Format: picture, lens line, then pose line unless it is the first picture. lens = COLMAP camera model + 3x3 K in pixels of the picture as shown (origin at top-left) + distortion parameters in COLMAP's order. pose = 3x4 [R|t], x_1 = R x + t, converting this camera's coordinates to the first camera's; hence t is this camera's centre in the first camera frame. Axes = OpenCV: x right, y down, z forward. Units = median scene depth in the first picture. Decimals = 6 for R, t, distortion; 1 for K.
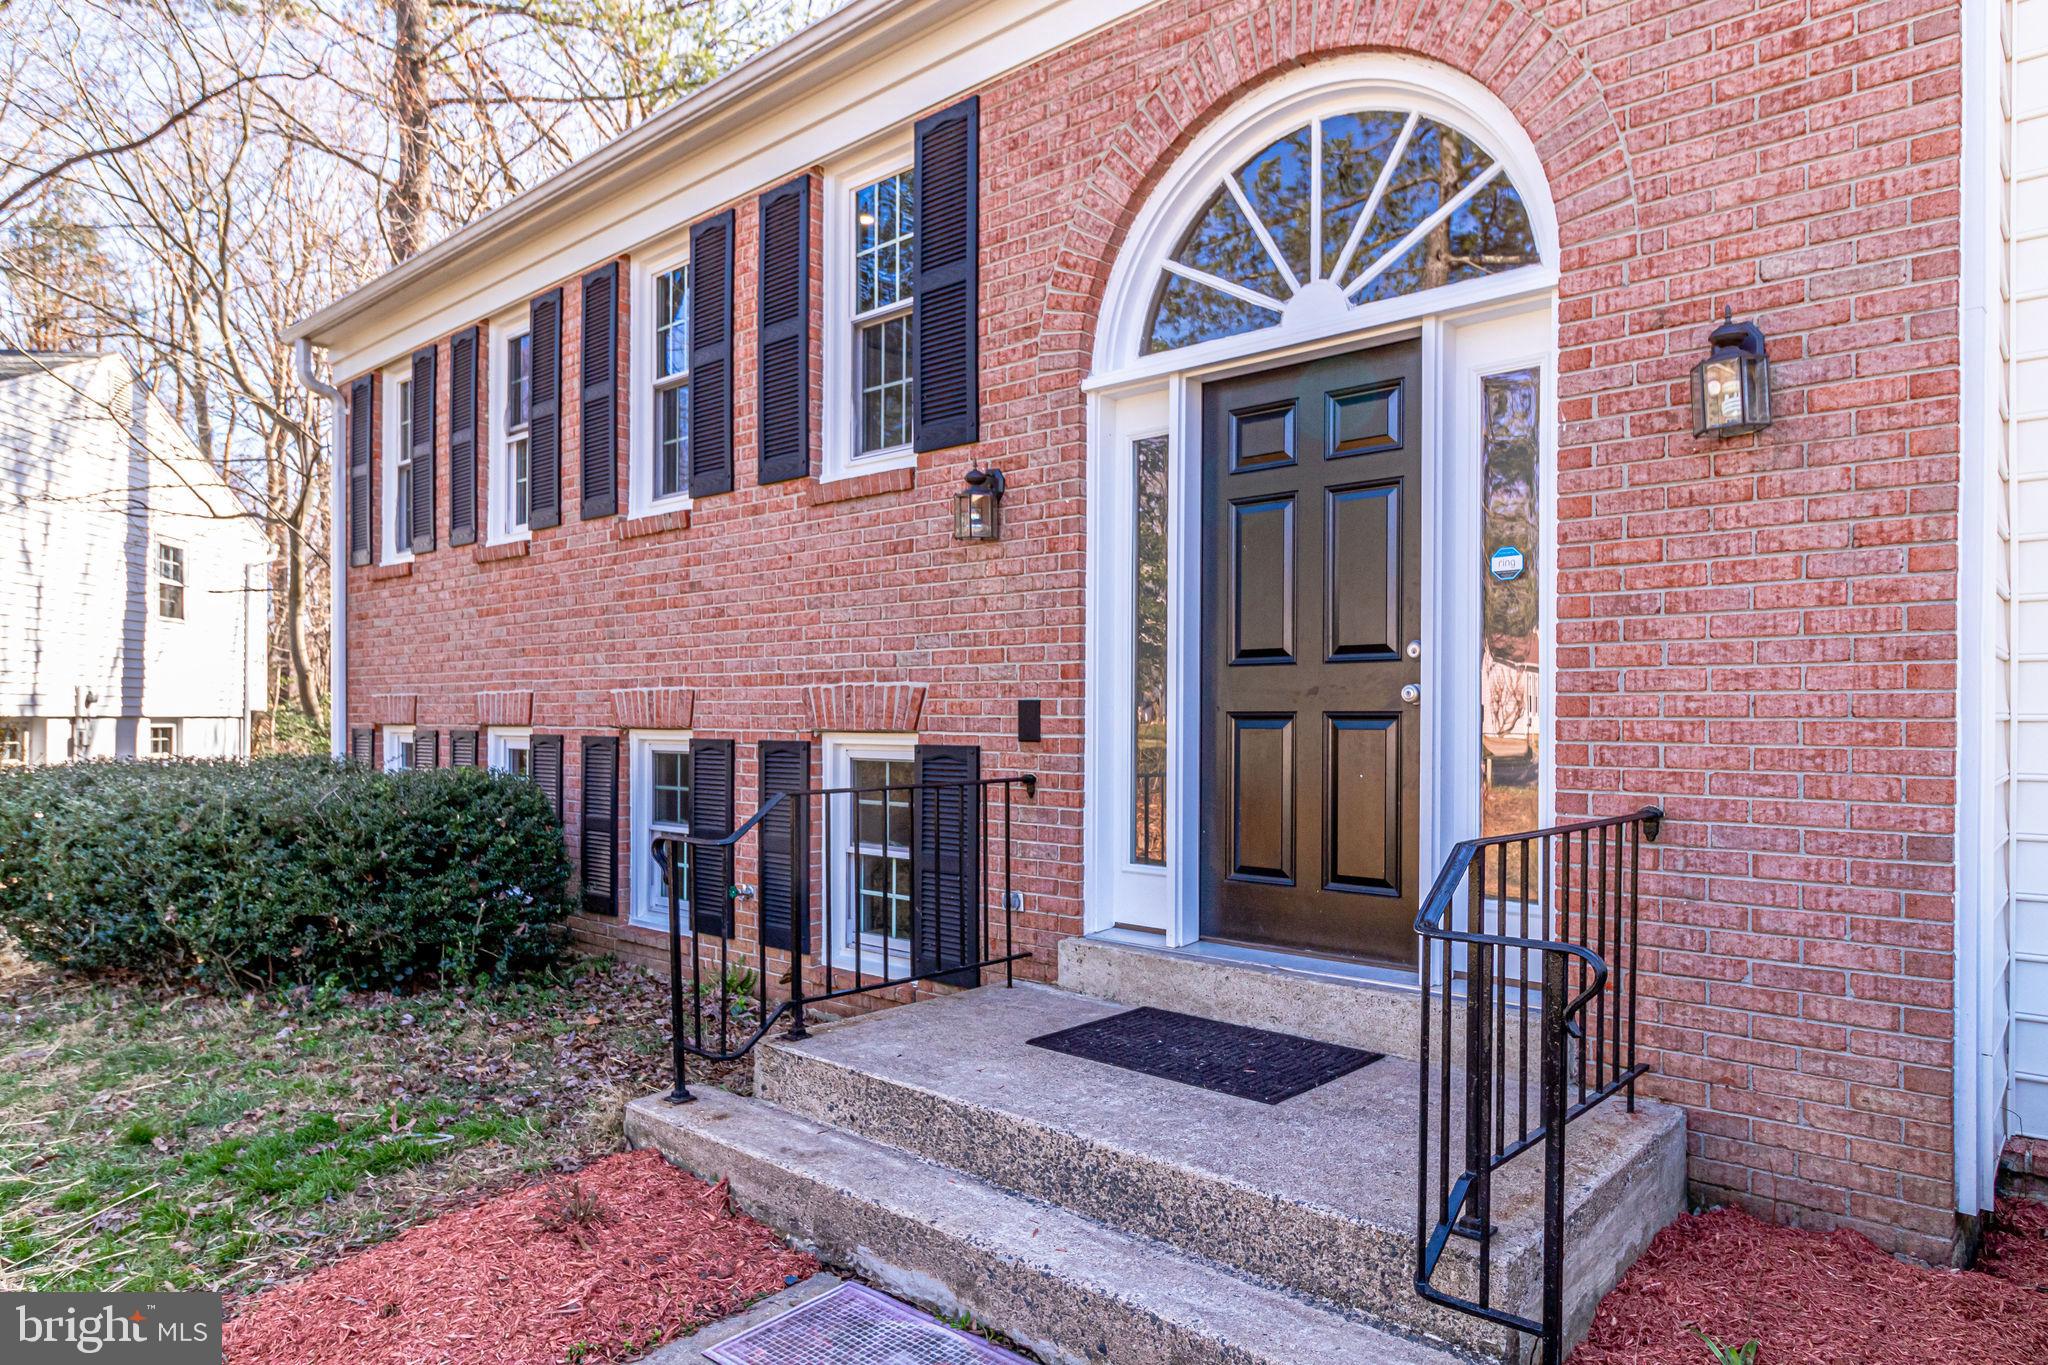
lens RADIAL K [[1268.5, 0, 1024.7], [0, 1268.5, 715.1], [0, 0, 1]] dist [0.002253, 0.000435]
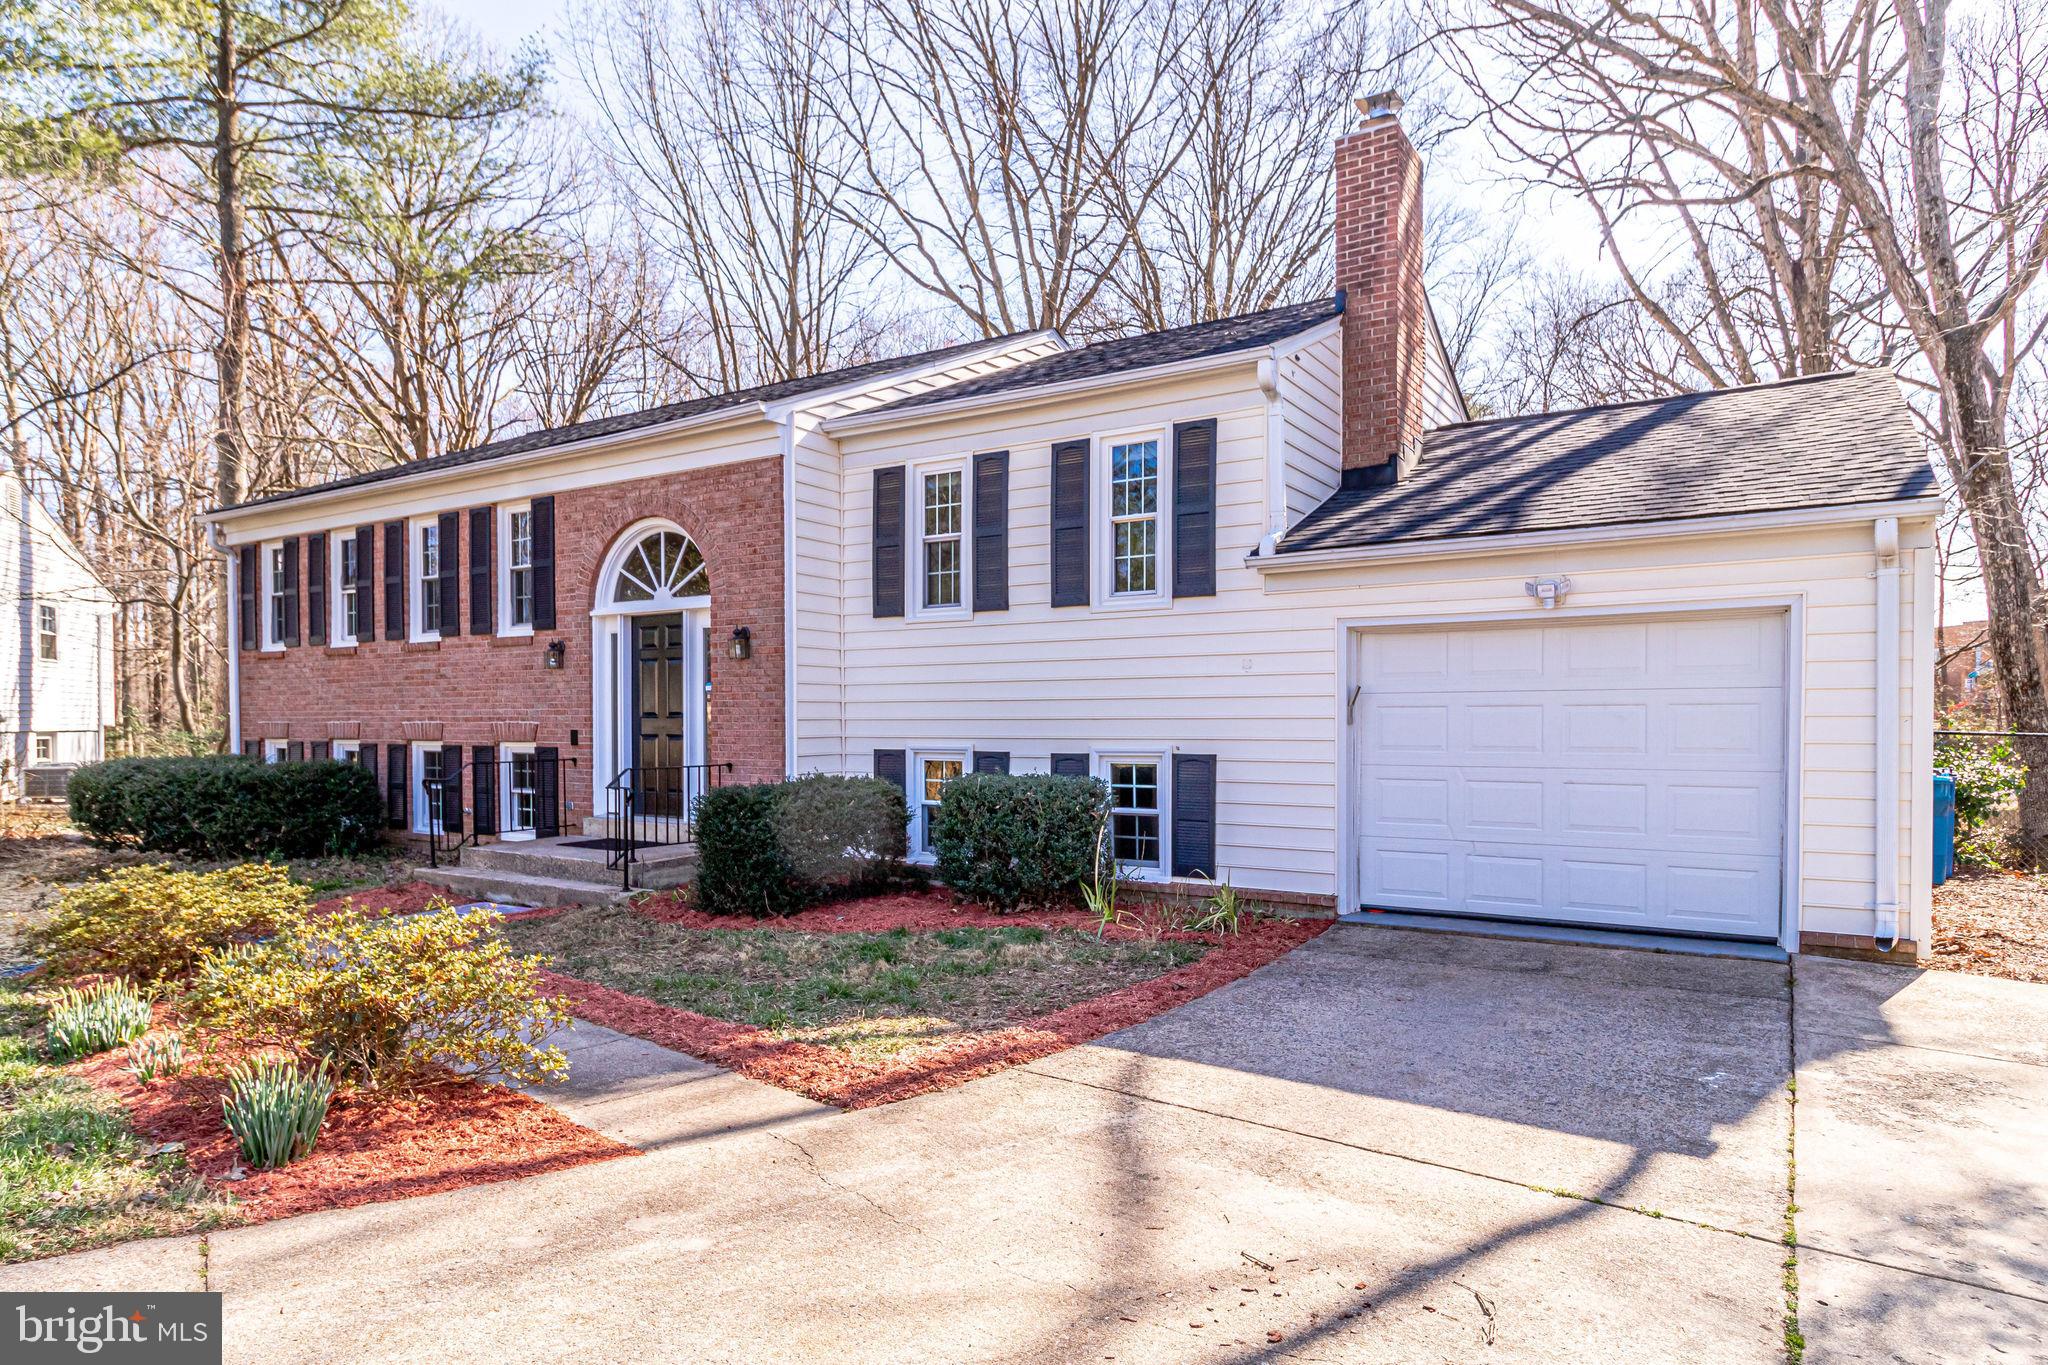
lens RADIAL K [[1176.9, 0, 1023.9], [0, 1176.9, 748.7], [0, 0, 1]] dist [-0.006018, -0.001609]
pose [[0.983654, -0.008527, 0.179865, 0.356363], [0.003894, 0.999652, 0.026096, -0.023778], [-0.180025, -0.024969, 0.983345, -1.164913]]
